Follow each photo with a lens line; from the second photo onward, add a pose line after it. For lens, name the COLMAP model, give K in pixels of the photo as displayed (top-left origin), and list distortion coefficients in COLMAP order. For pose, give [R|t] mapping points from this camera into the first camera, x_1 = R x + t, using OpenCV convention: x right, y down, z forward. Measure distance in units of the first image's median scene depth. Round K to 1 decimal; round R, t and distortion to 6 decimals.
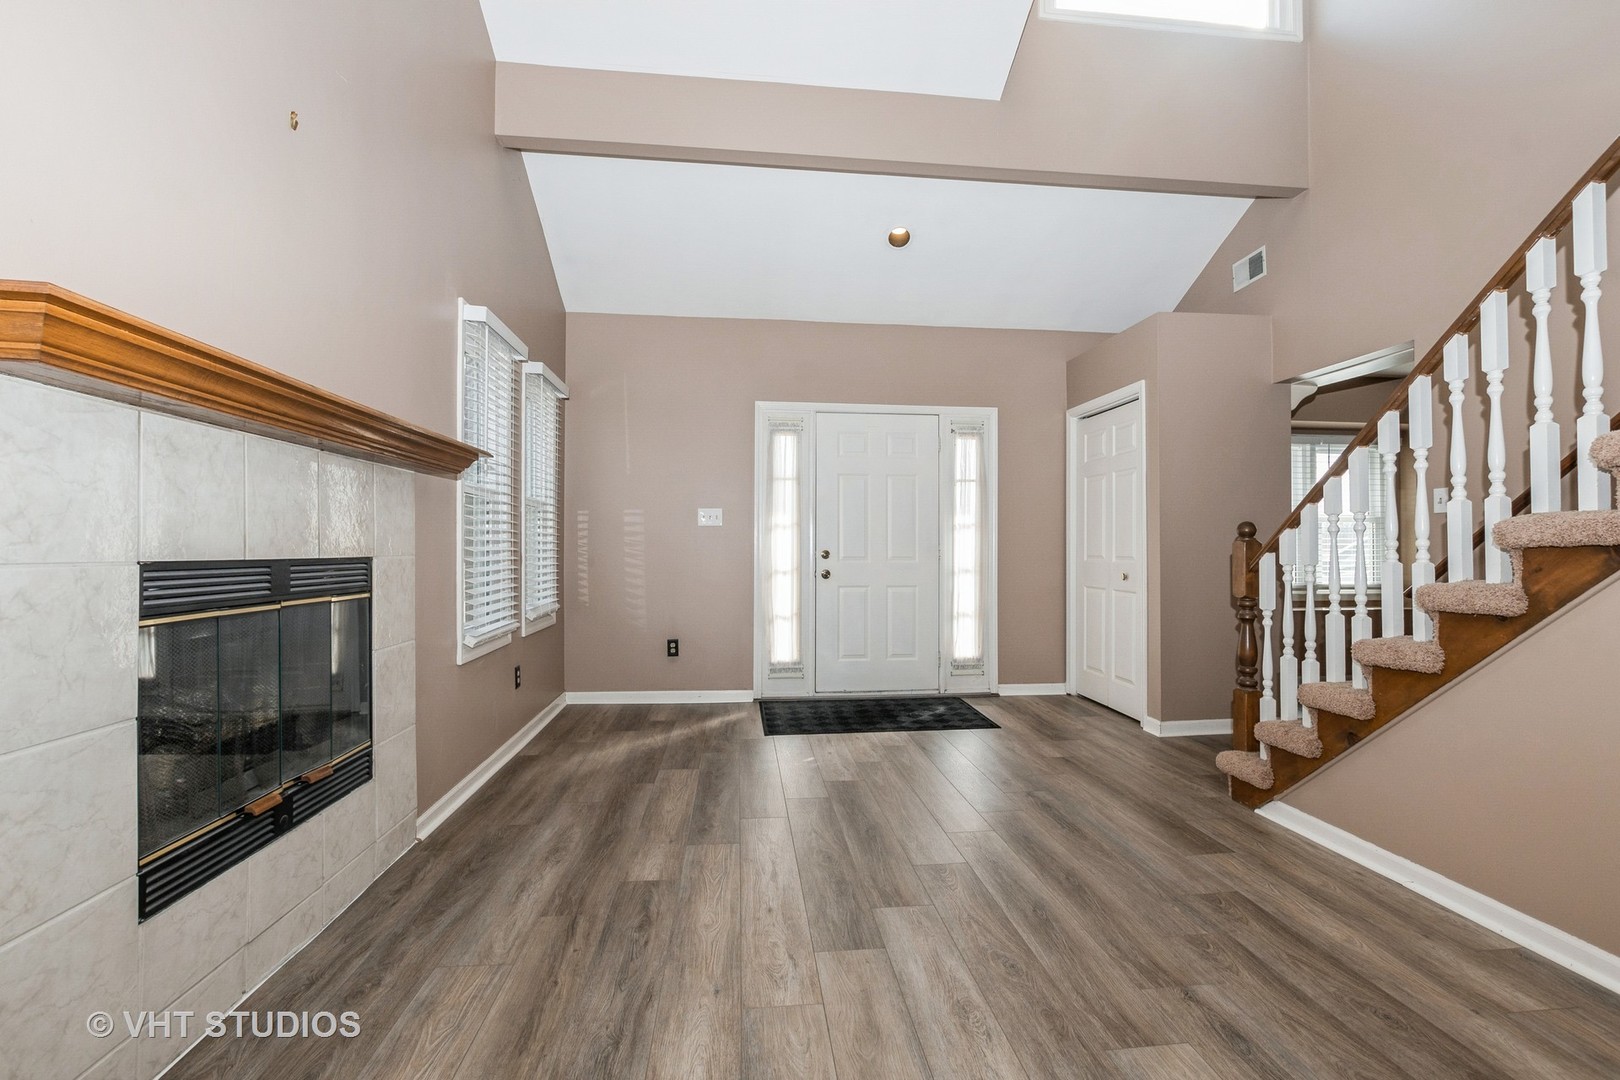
lens RADIAL K [[719.2, 0, 836.8], [0, 719.2, 546.8], [0, 0, 1]] dist [-0.023156, 0.002878]
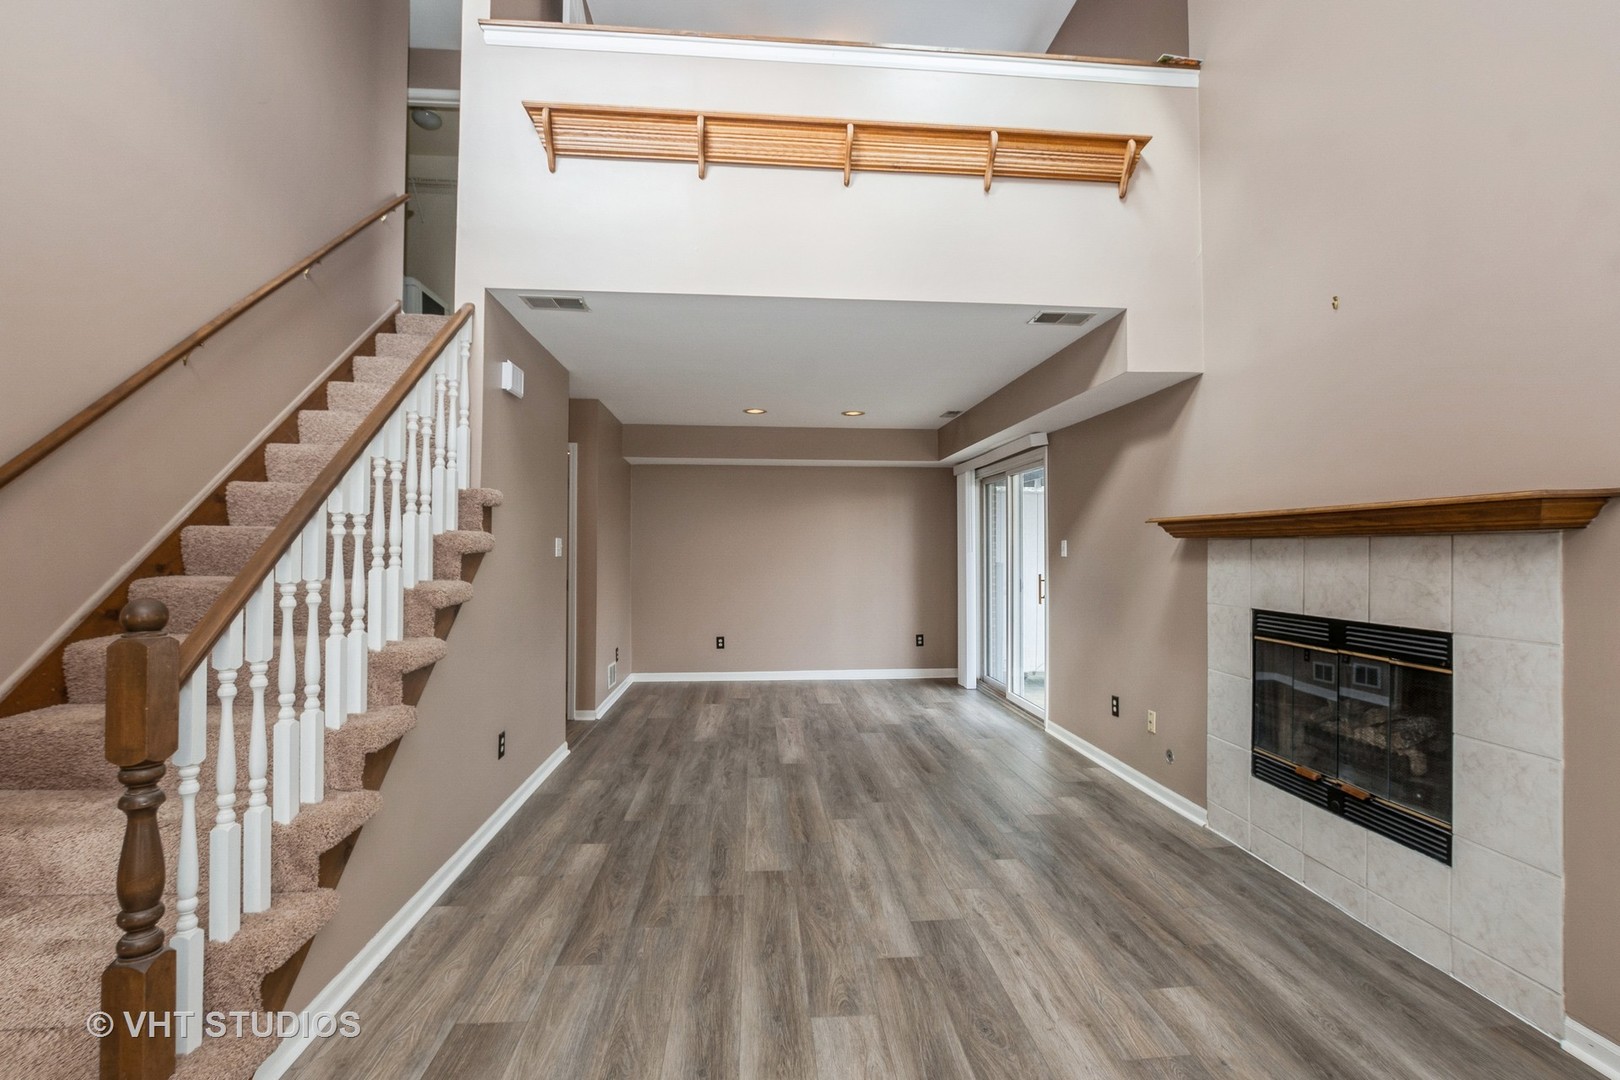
lens RADIAL K [[719.2, 0, 843.6], [0, 719.2, 536.9], [0, 0, 1]] dist [-0.023156, 0.002878]
pose [[-0.999863, -0.002547, 0.016355, 0.153986], [-0.002895, 0.999770, -0.021238, -0.097638], [-0.016297, -0.021283, -0.999641, 2.103913]]
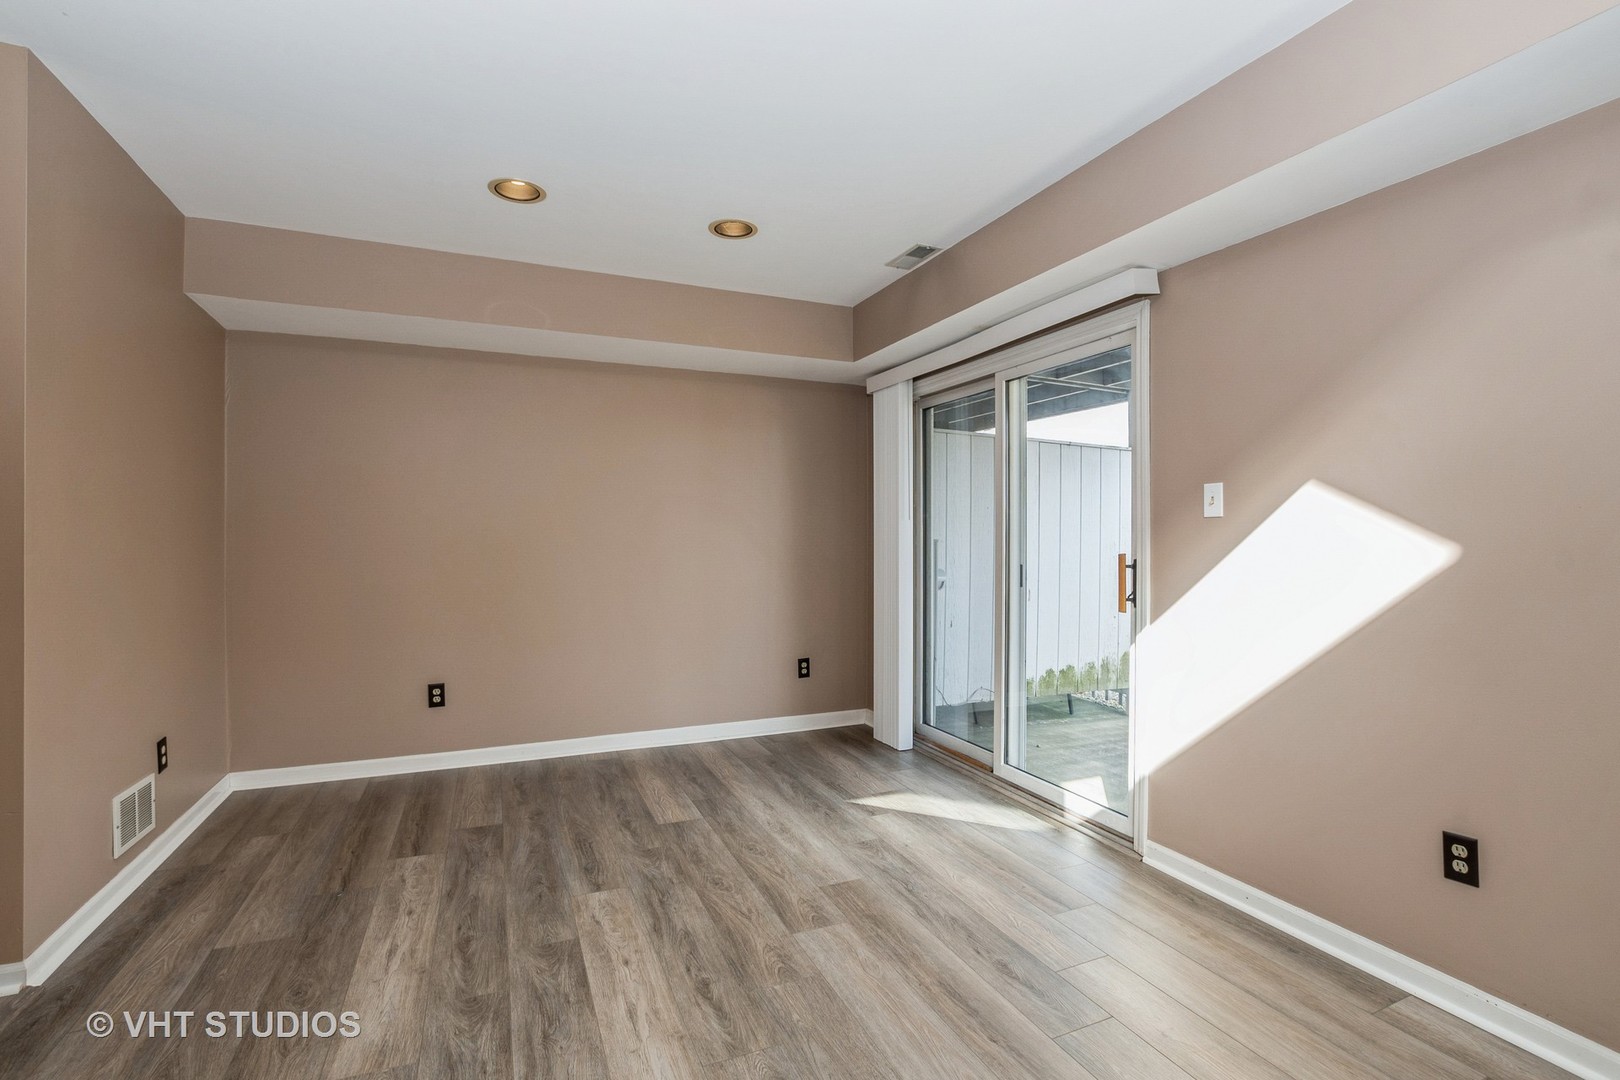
lens RADIAL K [[719.2, 0, 825.7], [0, 719.2, 533.6], [0, 0, 1]] dist [-0.023156, 0.002878]
pose [[-0.956550, -0.003029, -0.291553, 0.389496], [-0.001216, 0.999979, -0.006401, -0.050655], [0.291566, -0.005768, -0.956533, 0.669784]]
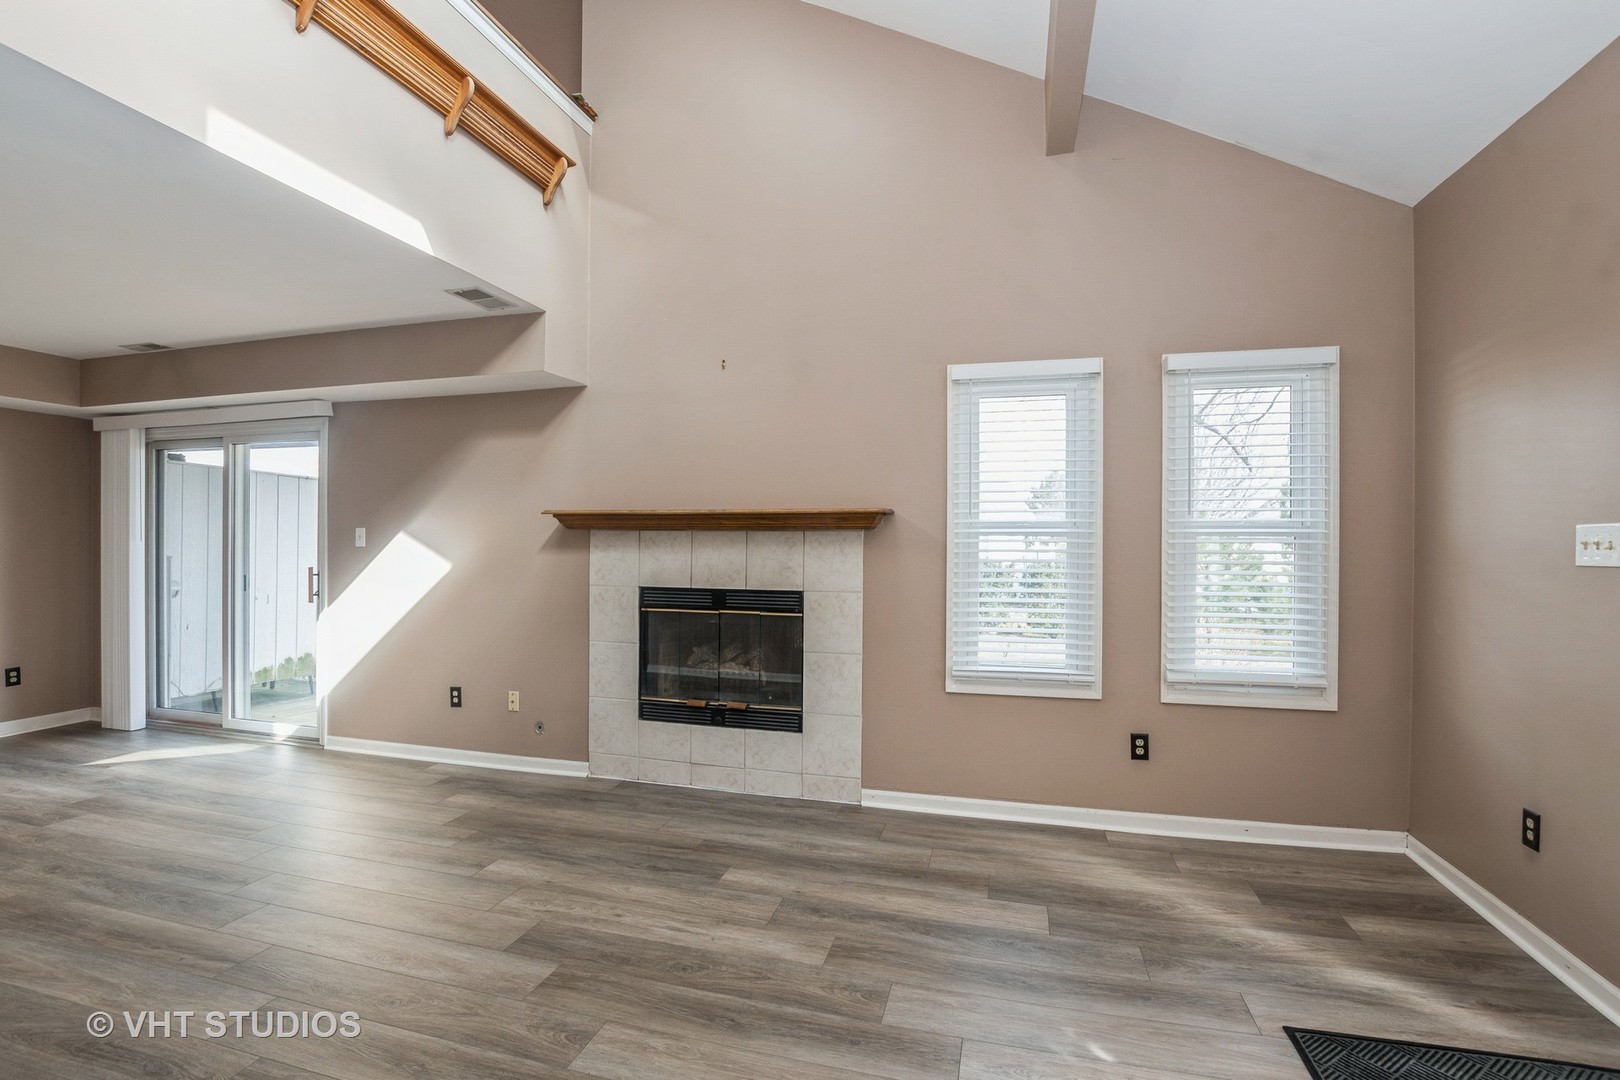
lens RADIAL K [[719.2, 0, 790.8], [0, 719.2, 544.4], [0, 0, 1]] dist [-0.023156, 0.002878]
pose [[-0.401586, -0.000084, -0.915821, 0.858100], [-0.002695, 0.999996, 0.001090, -0.095468], [0.915817, 0.002906, -0.401585, 1.725251]]
